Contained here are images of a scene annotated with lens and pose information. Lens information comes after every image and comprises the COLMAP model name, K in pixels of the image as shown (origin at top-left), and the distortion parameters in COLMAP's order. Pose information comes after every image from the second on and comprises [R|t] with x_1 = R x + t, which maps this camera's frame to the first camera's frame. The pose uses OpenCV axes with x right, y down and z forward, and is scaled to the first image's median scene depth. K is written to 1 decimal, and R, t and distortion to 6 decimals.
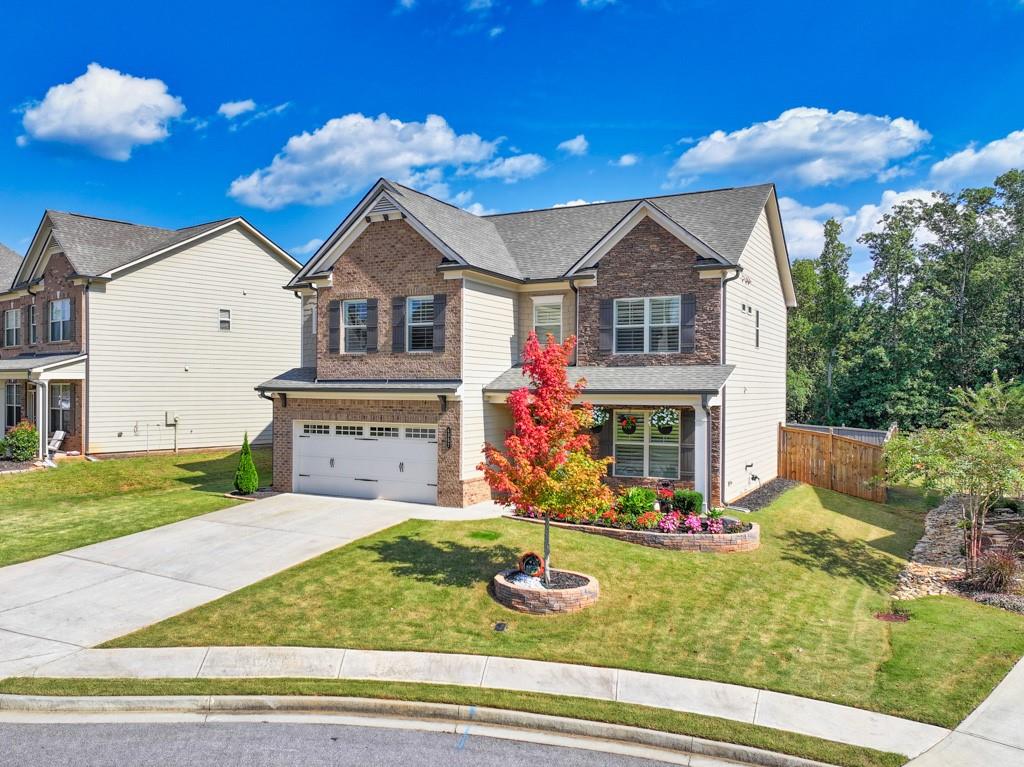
lens RADIAL K [[847.6, 0, 426.7], [0, 847.6, 403.6], [0, 0, 1]] dist [-0.006609, -0.003601]
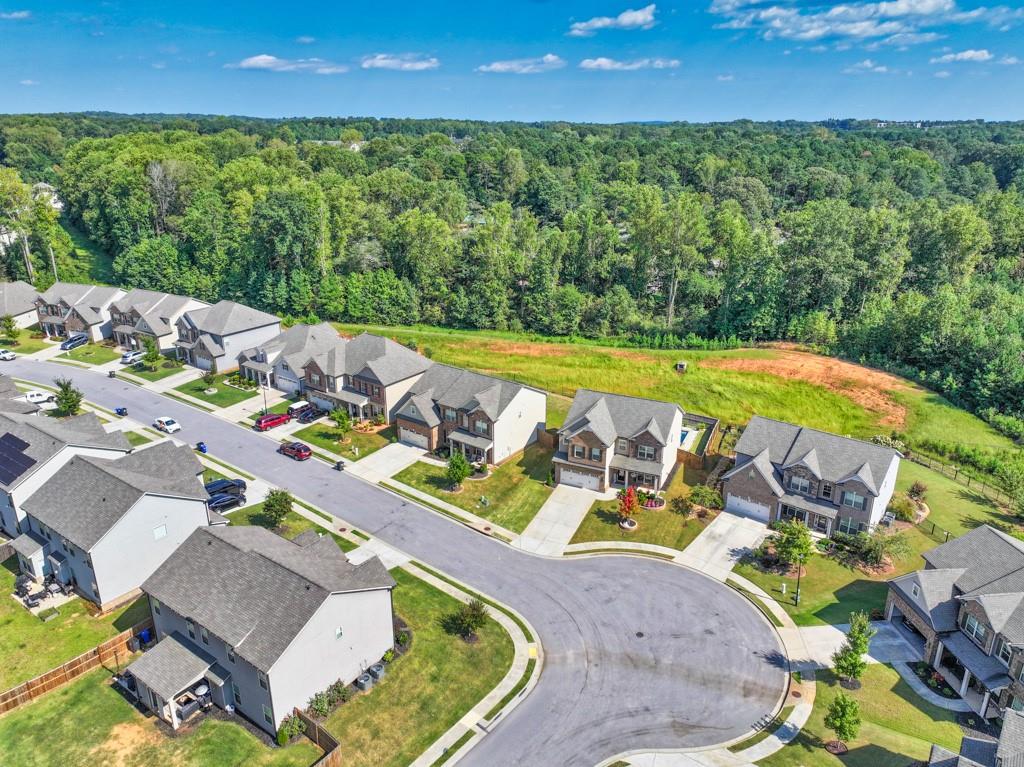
lens RADIAL K [[730.3, 0, 512.0], [0, 730.3, 383.5], [0, 0, 1]] dist [-0.035658, -0.002336]
pose [[0.993942, -0.045036, 0.100260, -0.777792], [0.008342, 0.940477, 0.339755, -1.675355], [-0.109593, -0.336860, 0.935155, -2.297046]]
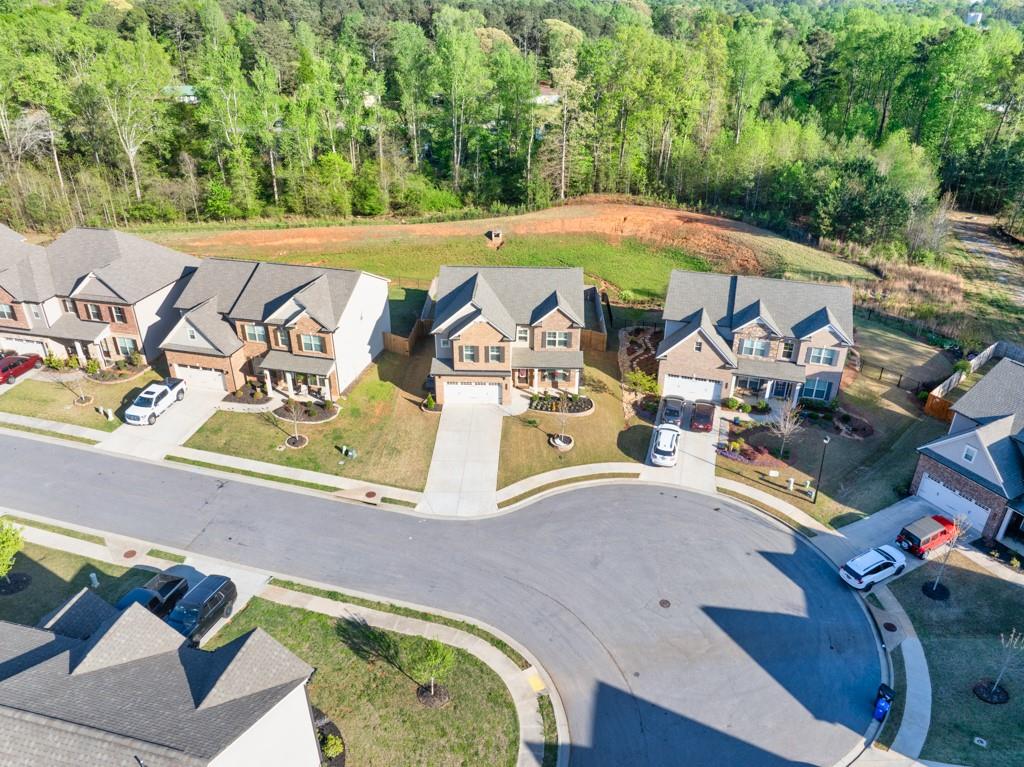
lens RADIAL K [[730.3, 0, 512.0], [0, 730.3, 383.5], [0, 0, 1]] dist [-0.035658, -0.002336]
pose [[0.874750, -0.237017, 0.422653, -1.064415], [0.010047, 0.880898, 0.473200, -1.213001], [-0.484470, -0.409686, 0.772946, -1.091327]]
